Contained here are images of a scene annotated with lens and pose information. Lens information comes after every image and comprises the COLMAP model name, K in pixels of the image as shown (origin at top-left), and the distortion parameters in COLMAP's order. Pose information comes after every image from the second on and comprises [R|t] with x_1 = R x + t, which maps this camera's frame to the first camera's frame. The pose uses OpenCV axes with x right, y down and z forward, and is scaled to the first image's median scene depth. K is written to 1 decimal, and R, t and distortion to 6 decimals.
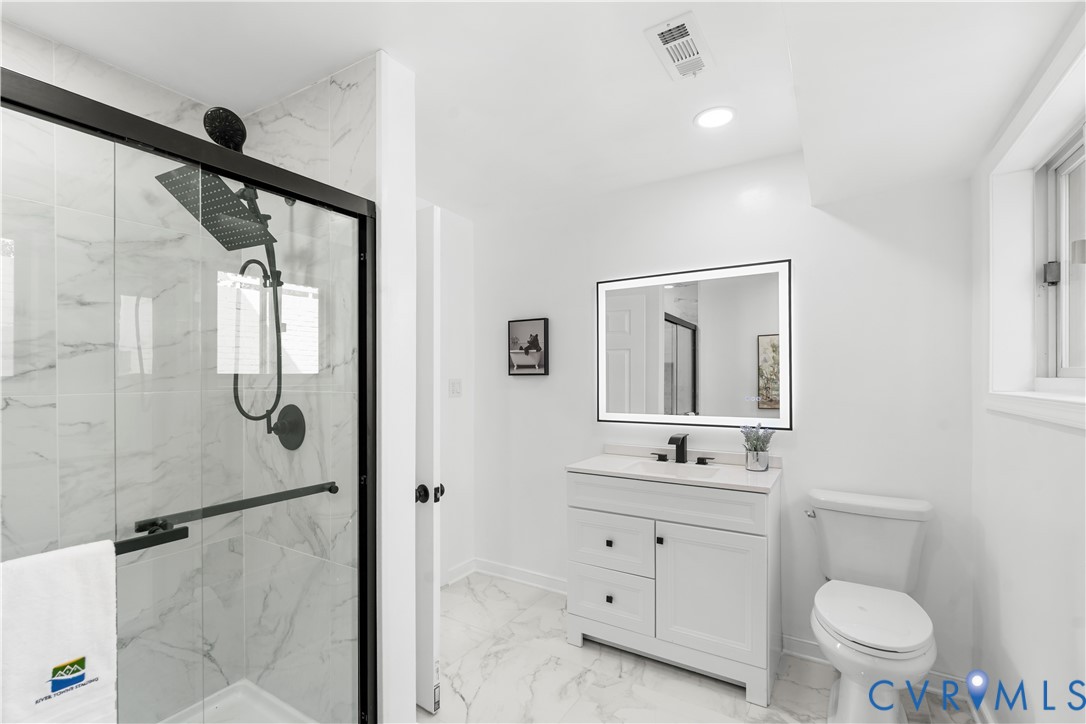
lens RADIAL K [[484.5, 0, 543.5], [0, 484.5, 376.8], [0, 0, 1]] dist [-0.004263, 0.000144]
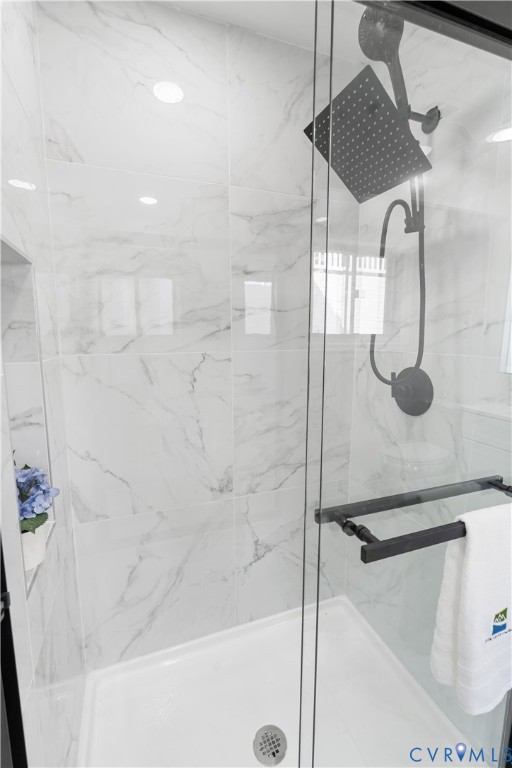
lens RADIAL K [[342.6, 0, 256.0], [0, 342.6, 384.0], [0, 0, 1]] dist [-0.004263, 0.000144]
pose [[0.785757, 0.089613, -0.612009, -0.402170], [-0.002887, 0.989970, 0.141250, -0.003065], [0.618528, -0.109221, 0.778135, 0.337405]]
